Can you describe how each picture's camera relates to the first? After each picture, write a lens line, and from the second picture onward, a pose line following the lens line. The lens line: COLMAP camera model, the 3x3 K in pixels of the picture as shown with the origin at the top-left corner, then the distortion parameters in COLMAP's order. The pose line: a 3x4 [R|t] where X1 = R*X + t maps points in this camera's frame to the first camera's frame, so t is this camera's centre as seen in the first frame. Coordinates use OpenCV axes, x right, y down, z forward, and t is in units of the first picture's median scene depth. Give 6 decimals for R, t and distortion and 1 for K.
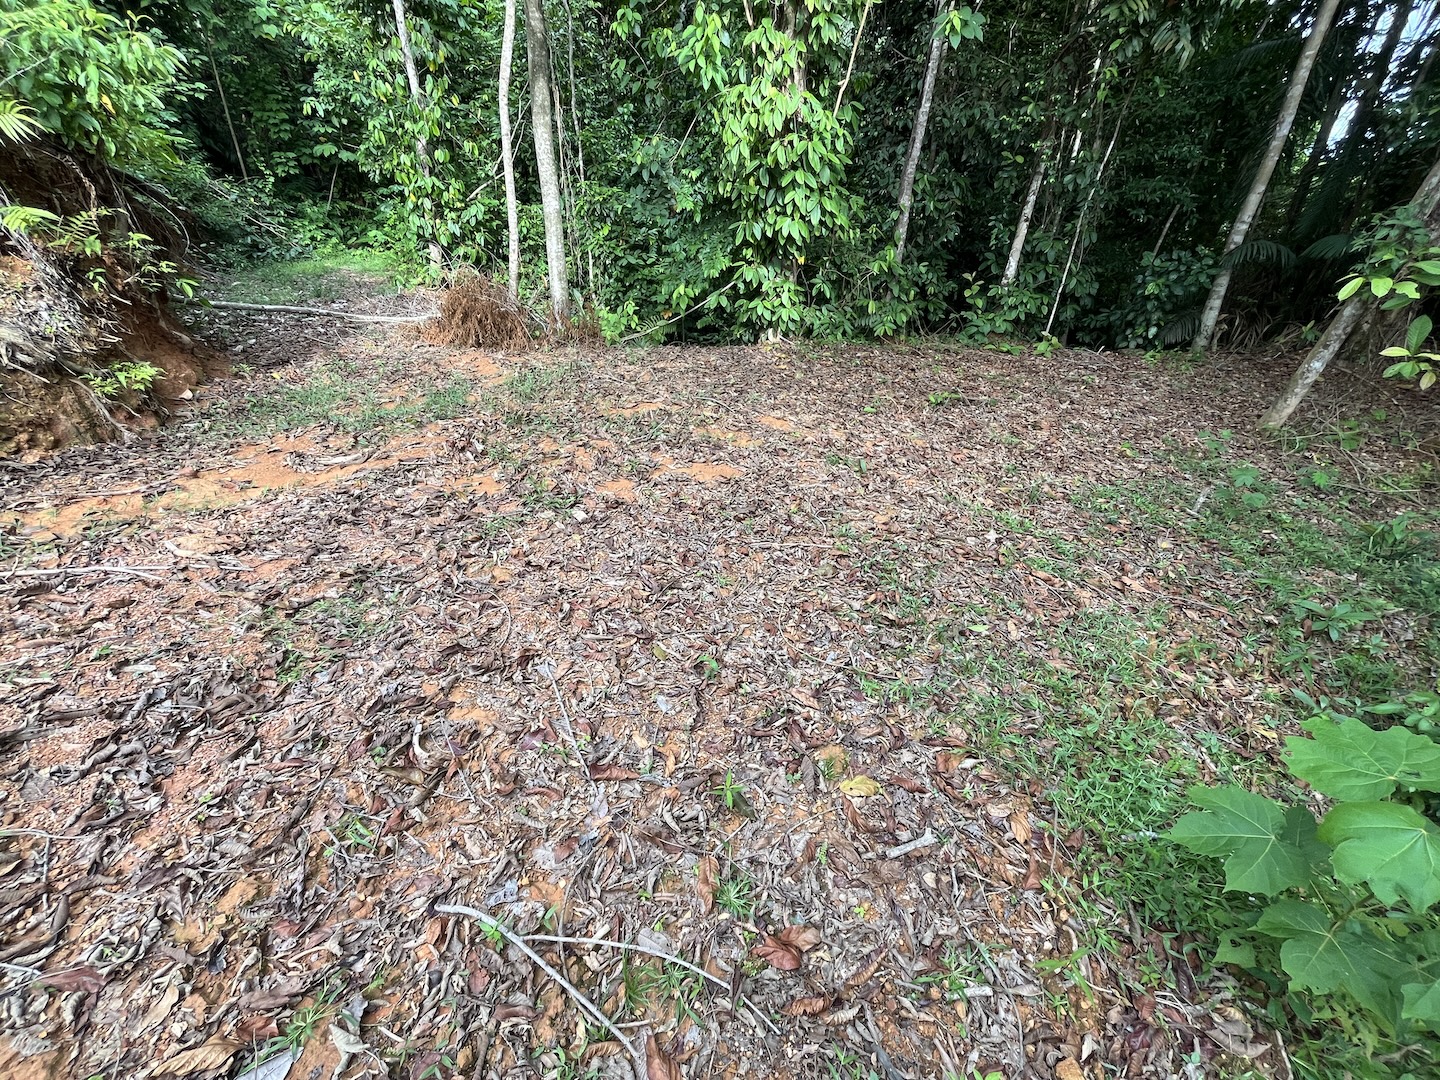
lens RADIAL K [[586.3, 0, 715.1], [0, 586.3, 531.9], [0, 0, 1]] dist [-0.000315, 0.000477]
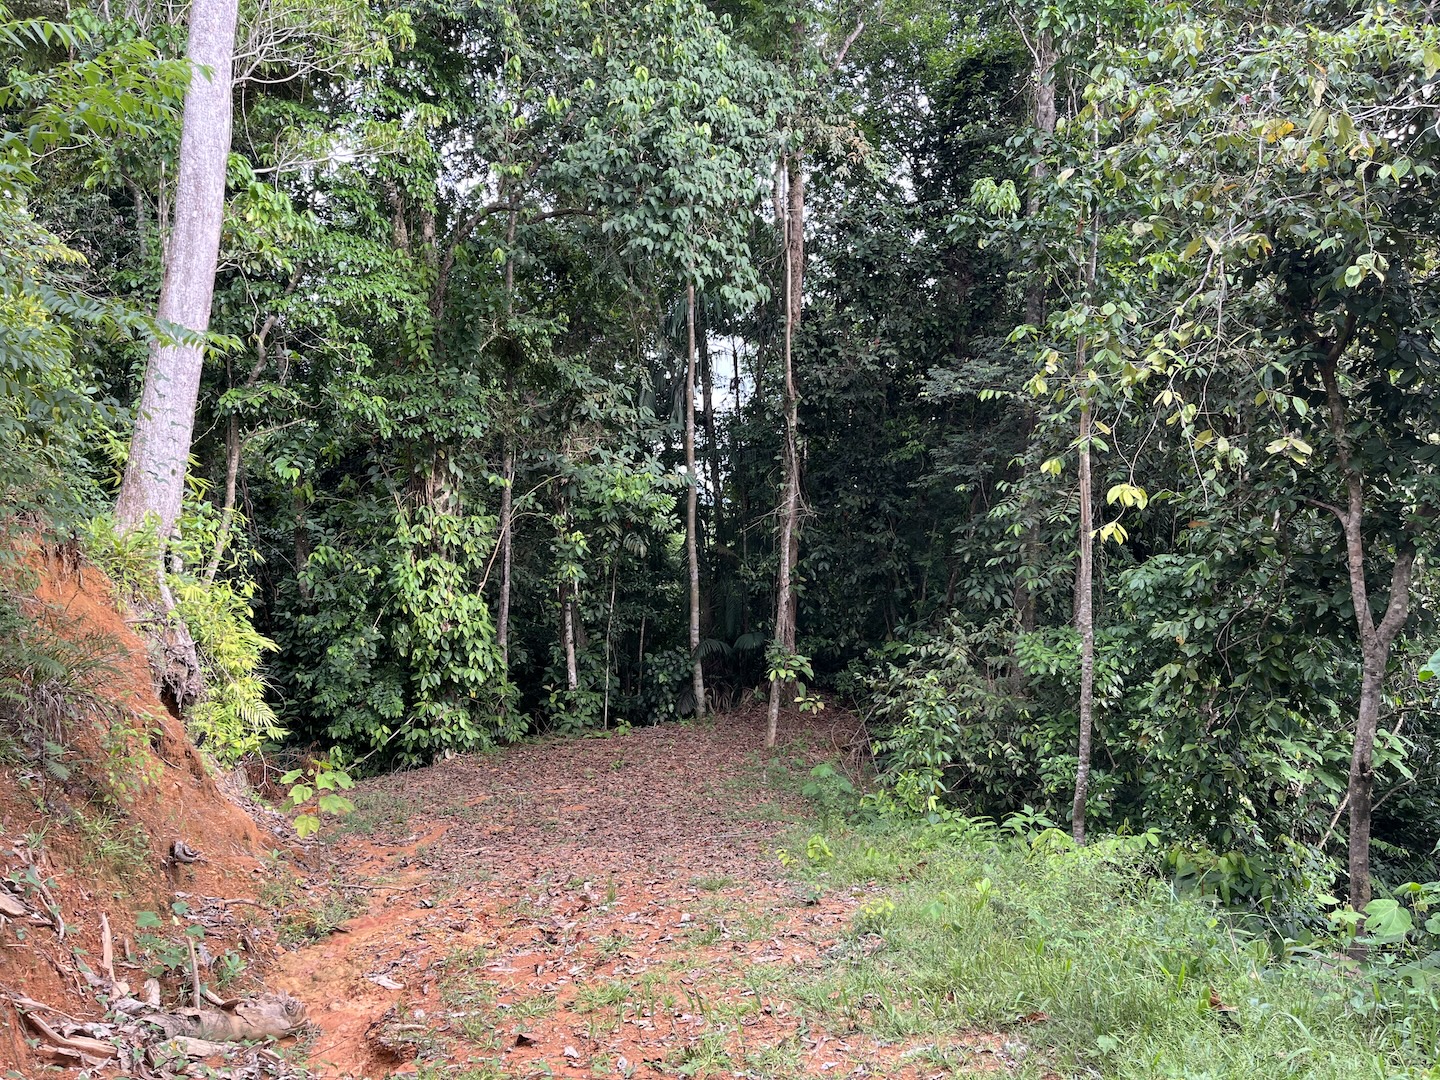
lens RADIAL K [[1091.7, 0, 720.6], [0, 1091.7, 540.4], [0, 0, 1]] dist [0.001371, 0.000052]
pose [[0.715383, -0.031845, 0.698006, -0.970976], [0.379500, 0.856486, -0.349872, 0.259768], [-0.586691, 0.515187, 0.624801, -0.870978]]
